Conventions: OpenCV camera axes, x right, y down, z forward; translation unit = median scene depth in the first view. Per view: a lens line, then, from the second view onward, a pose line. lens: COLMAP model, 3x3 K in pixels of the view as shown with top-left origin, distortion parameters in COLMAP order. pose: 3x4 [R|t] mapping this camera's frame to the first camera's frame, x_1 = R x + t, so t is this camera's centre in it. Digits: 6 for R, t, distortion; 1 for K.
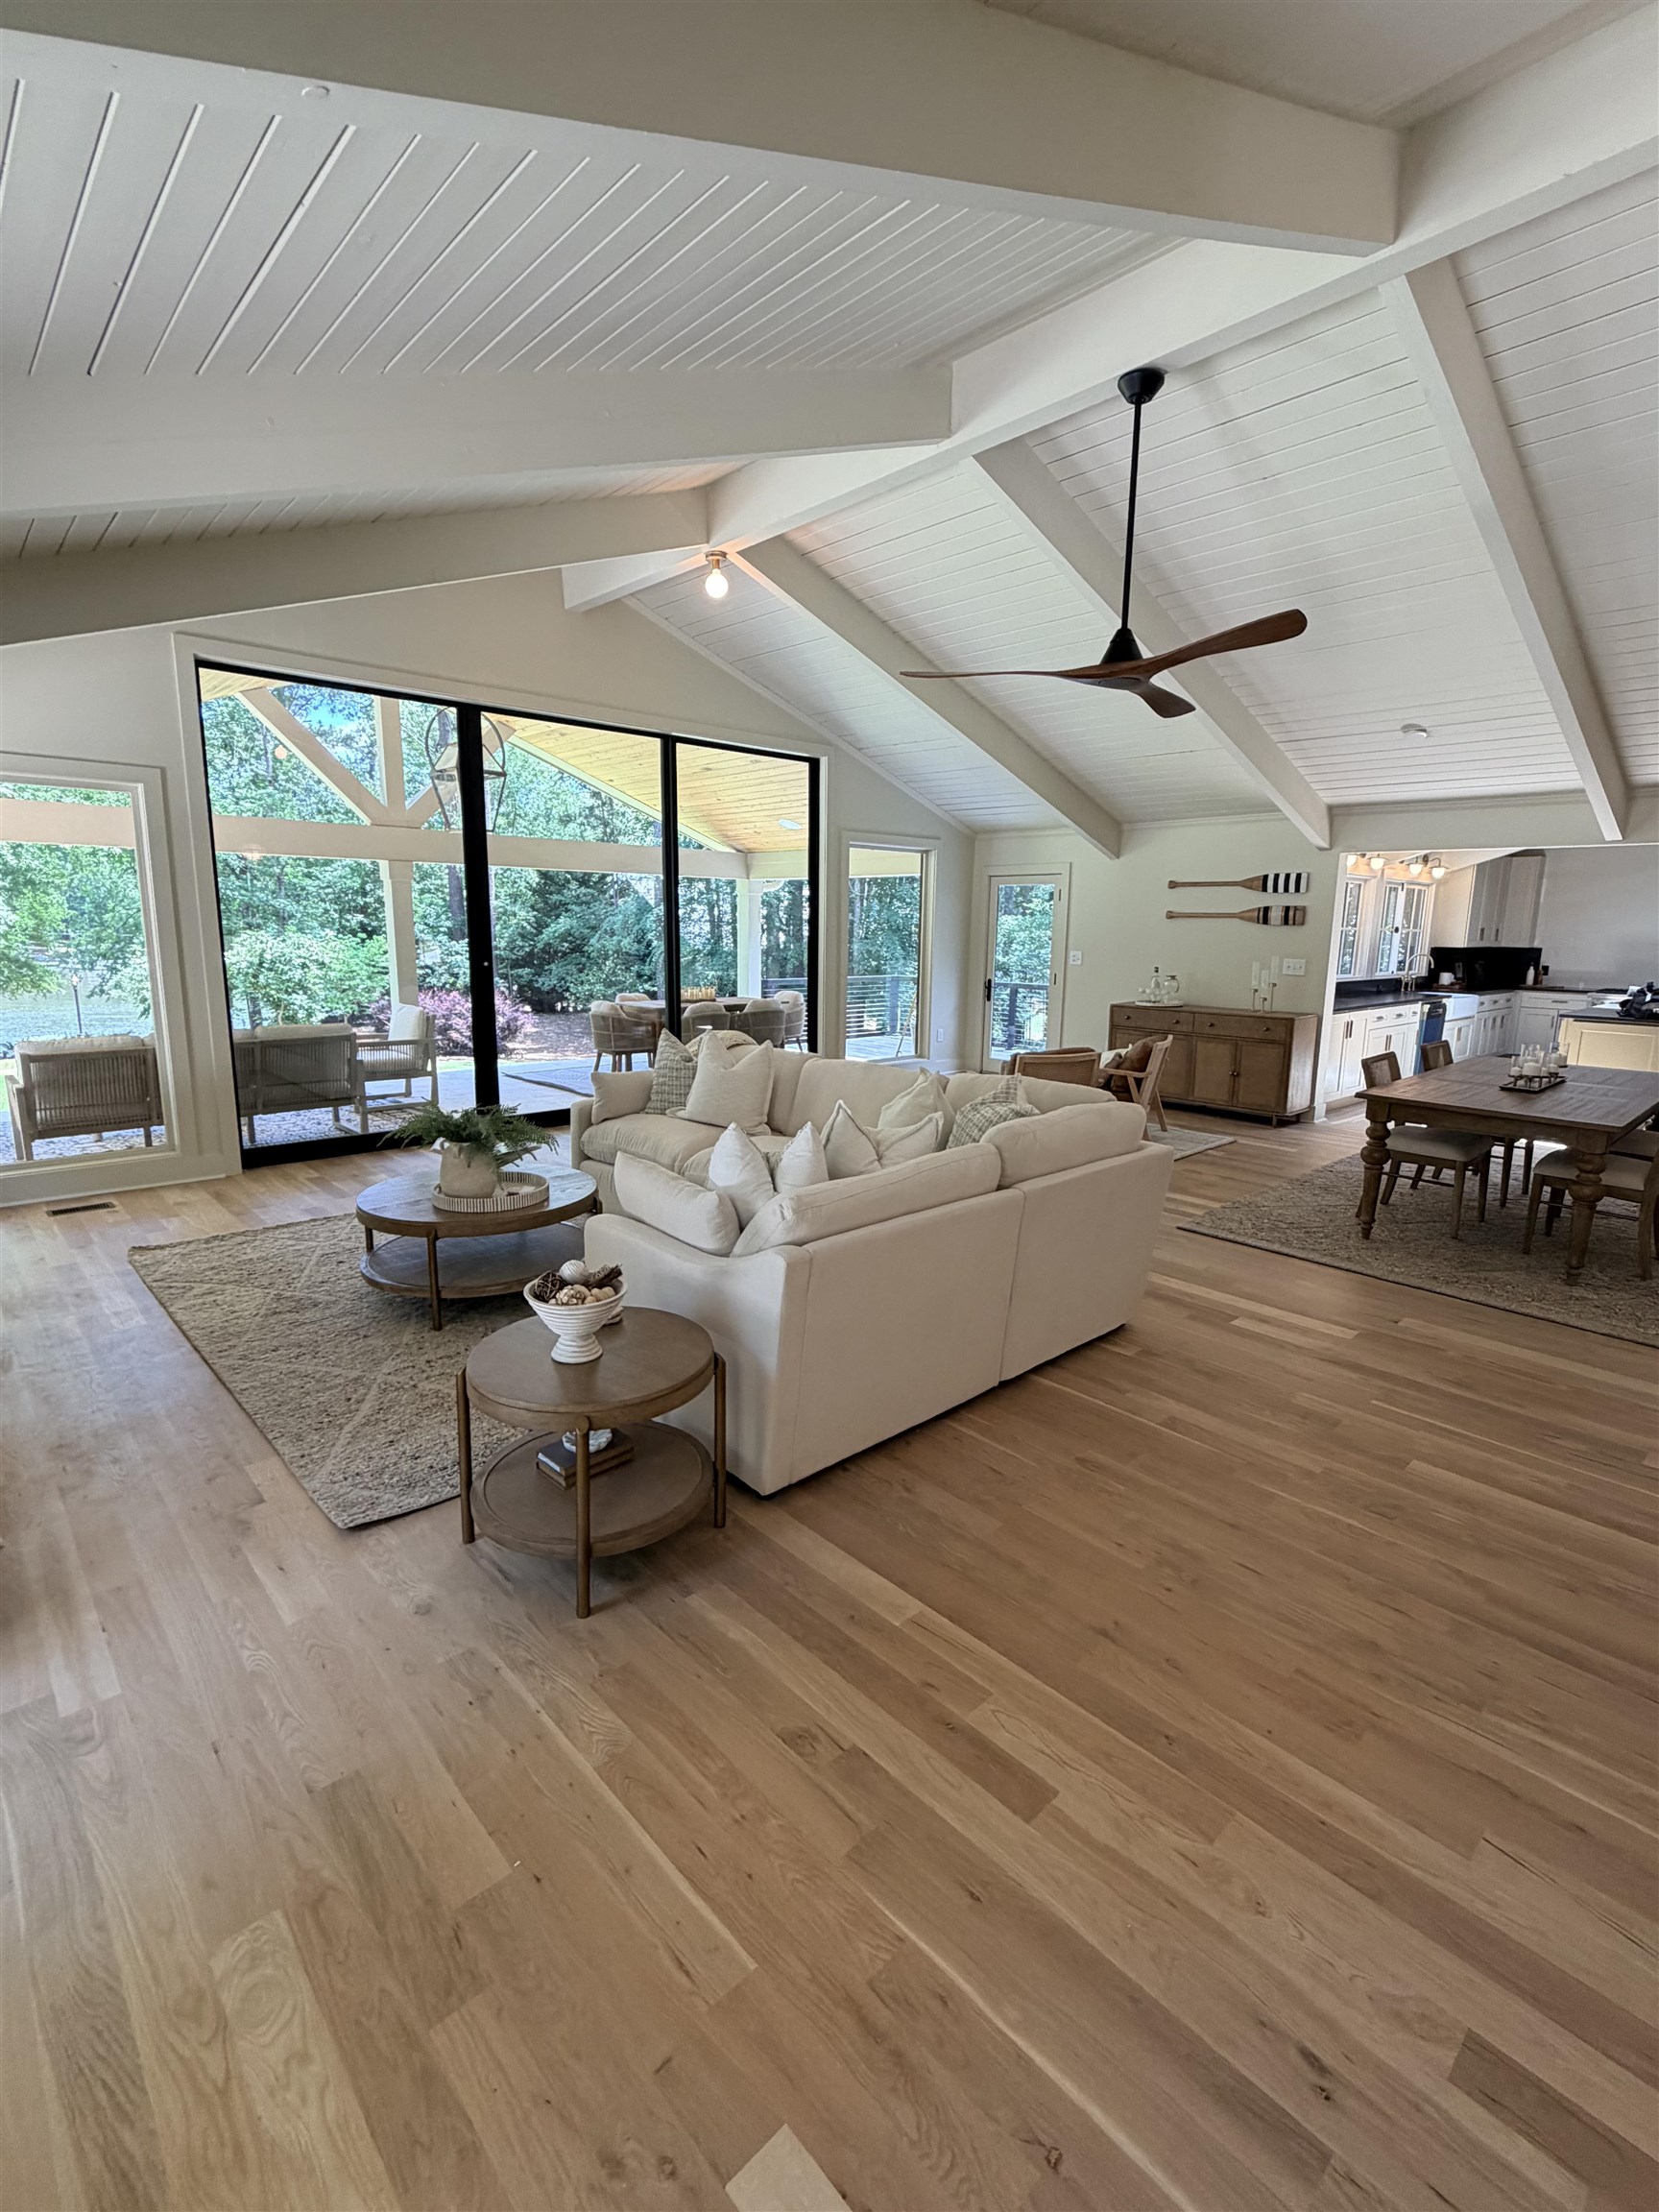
lens RADIAL K [[1009.9, 0, 827.0], [0, 1009.9, 1107.8], [0, 0, 1]] dist [0.001651, -0.000074]
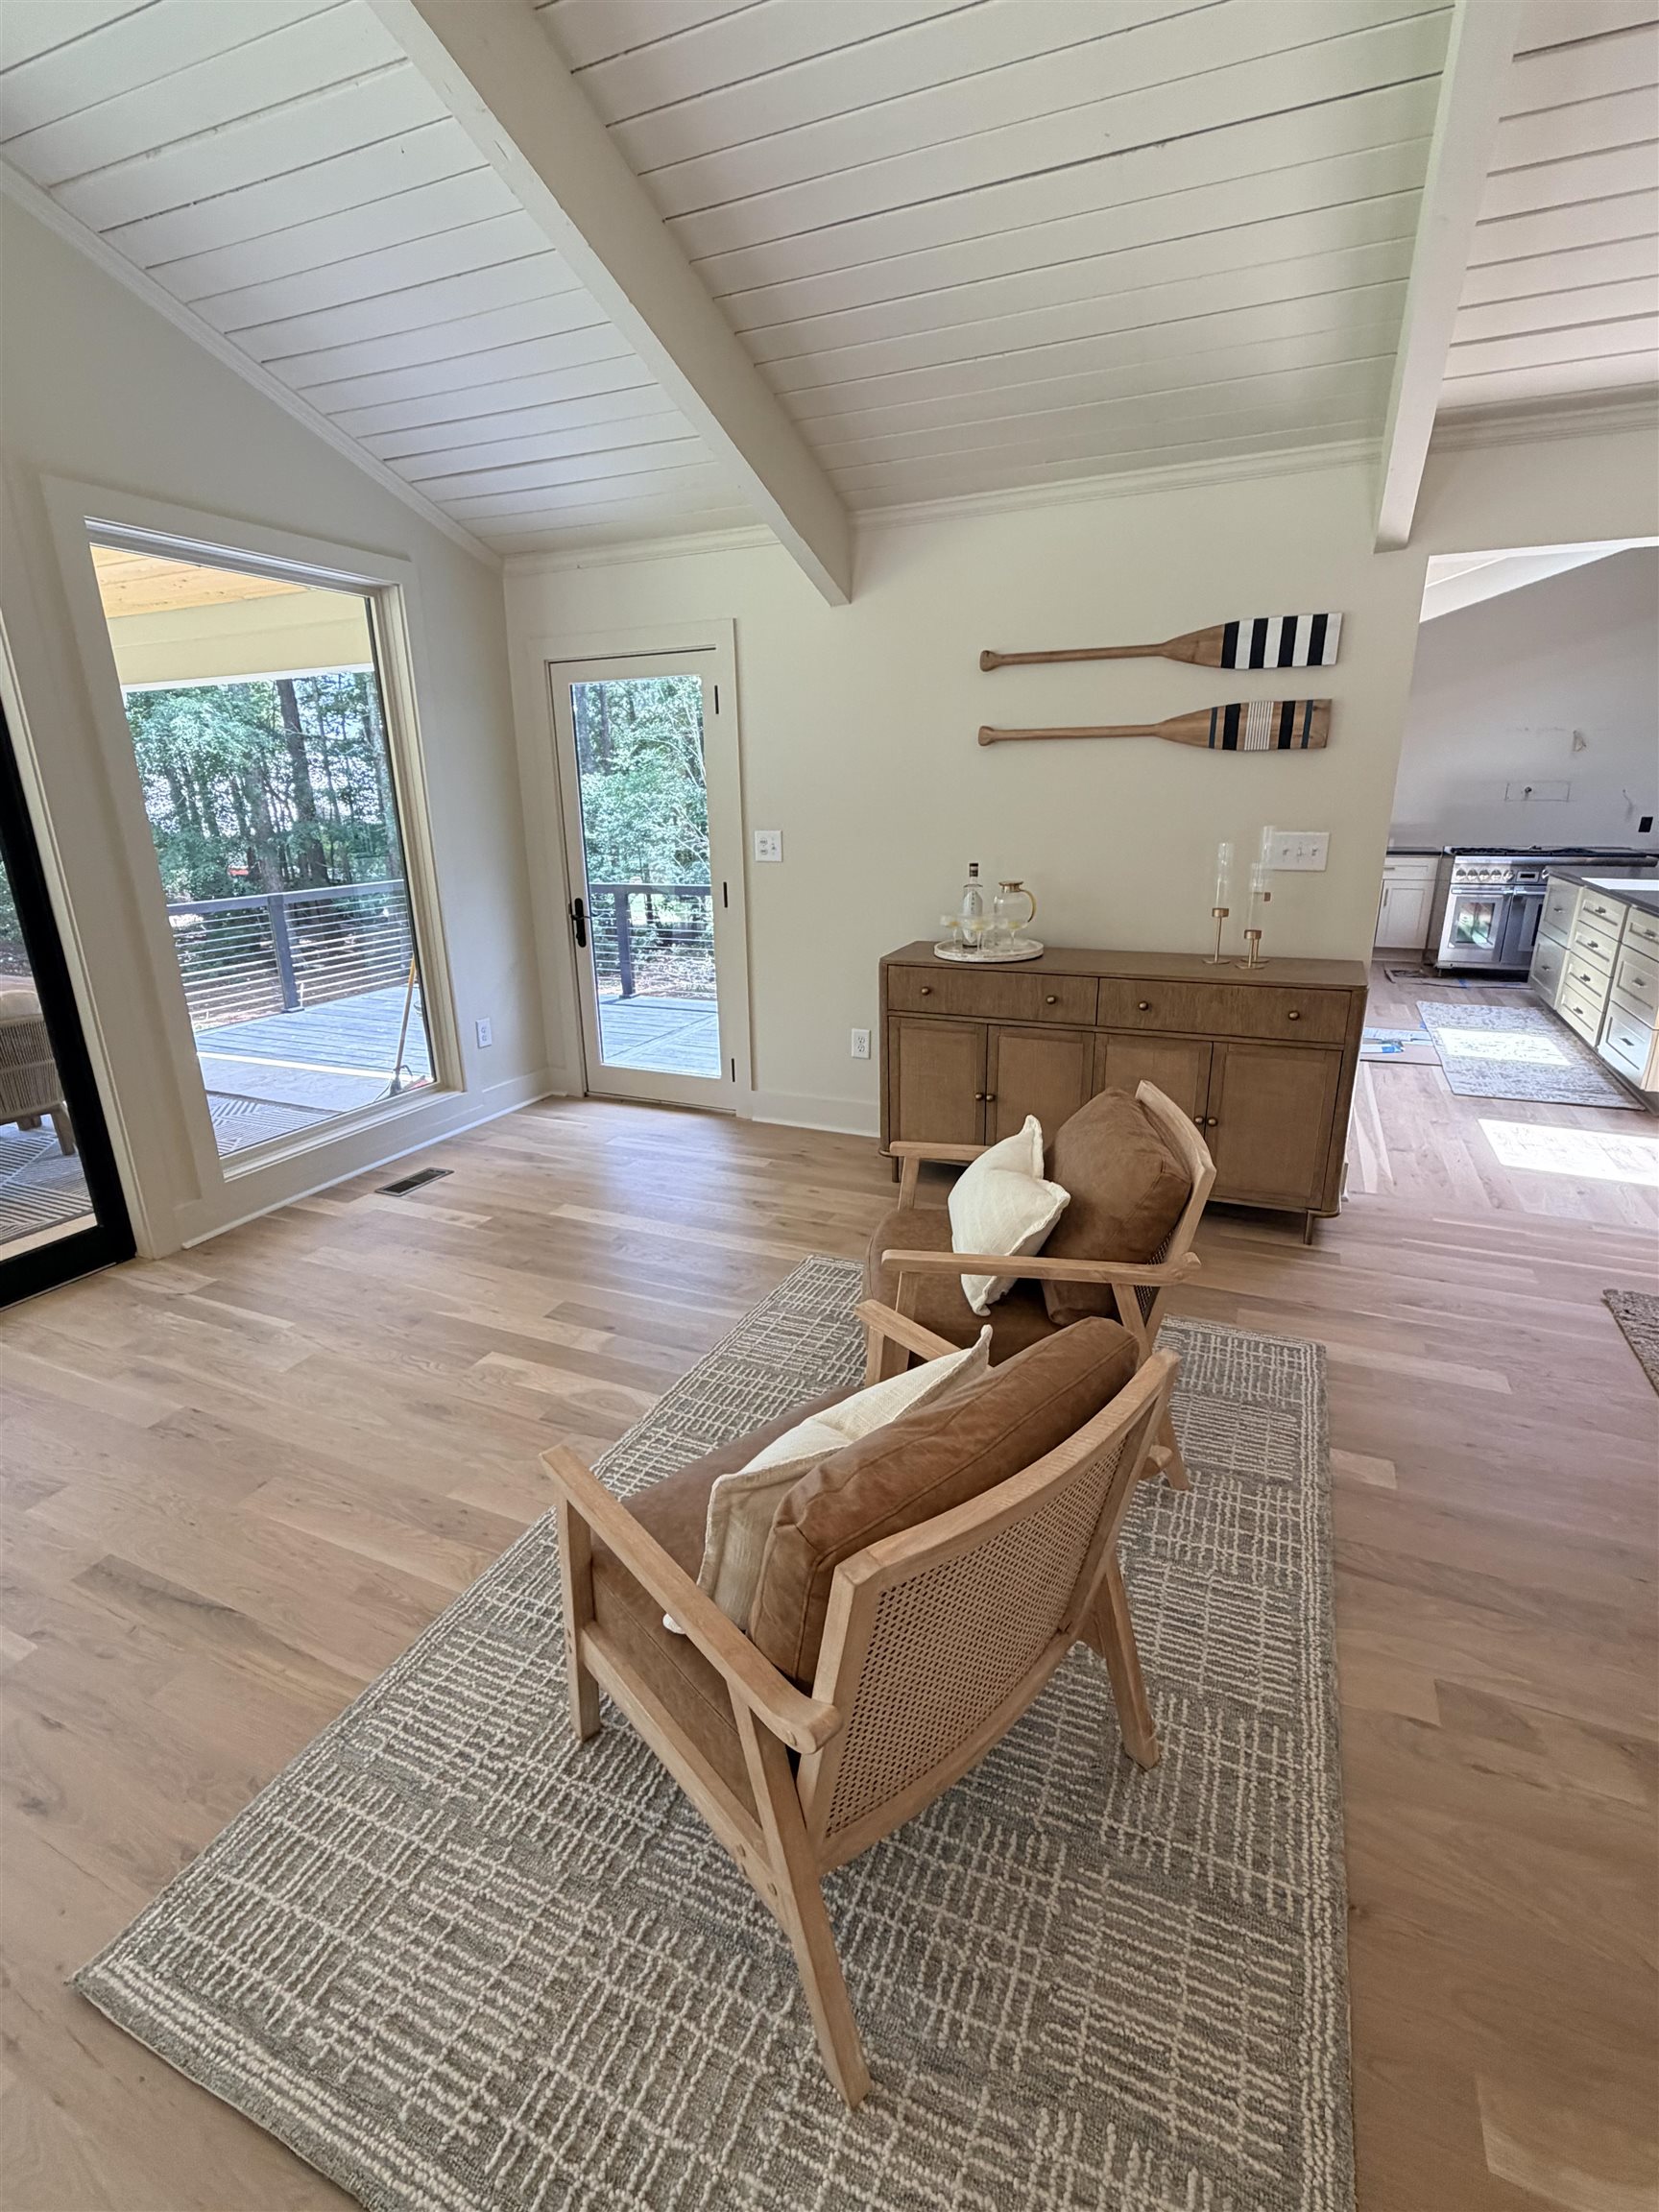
lens RADIAL K [[1009.9, 0, 836.4], [0, 1009.9, 1113.2], [0, 0, 1]] dist [0.001651, -0.000074]
pose [[0.917579, -0.148235, 0.368883, 0.101629], [0.099103, 0.983880, 0.148857, -0.106080], [-0.385002, -0.100030, 0.917479, 0.628594]]
